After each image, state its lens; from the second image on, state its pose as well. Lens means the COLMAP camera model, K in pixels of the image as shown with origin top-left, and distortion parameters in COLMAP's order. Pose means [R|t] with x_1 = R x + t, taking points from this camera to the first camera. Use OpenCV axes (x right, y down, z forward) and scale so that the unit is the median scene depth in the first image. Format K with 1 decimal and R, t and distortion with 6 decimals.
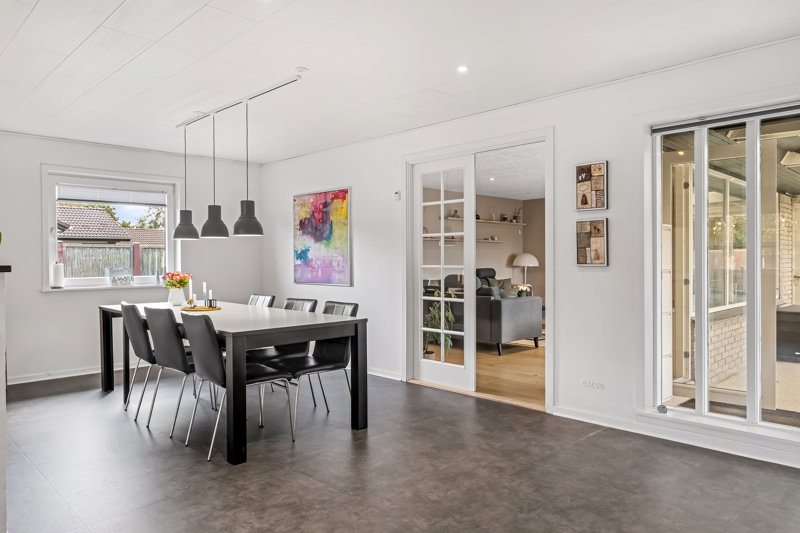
lens RADIAL K [[552.3, 0, 400.0], [0, 552.3, 266.5], [0, 0, 1]] dist [0.001209, -0.000028]
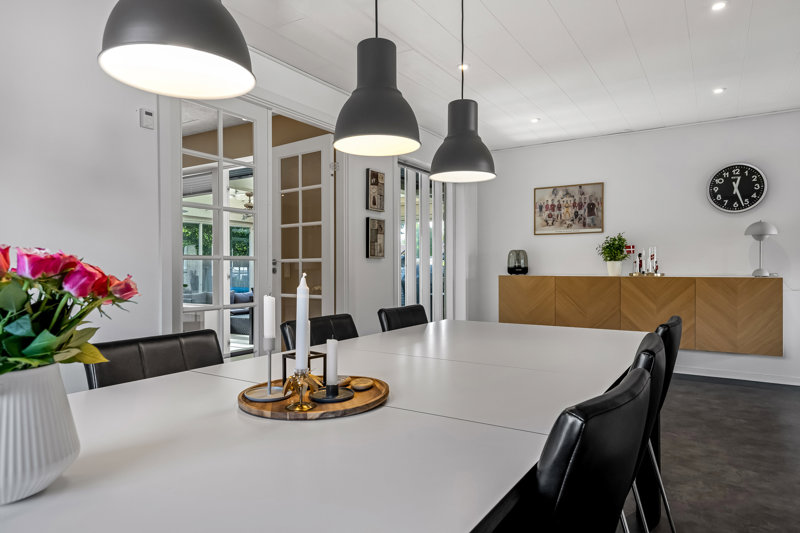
lens RADIAL K [[494.6, 0, 400.0], [0, 494.6, 266.5], [0, 0, 1]] dist [-0.001324, -0.000487]
pose [[-0.223983, 0.019044, 0.974407, -0.701376], [0.020441, 0.999681, -0.014840, 0.034383], [-0.974379, 0.016594, -0.224301, 1.204462]]
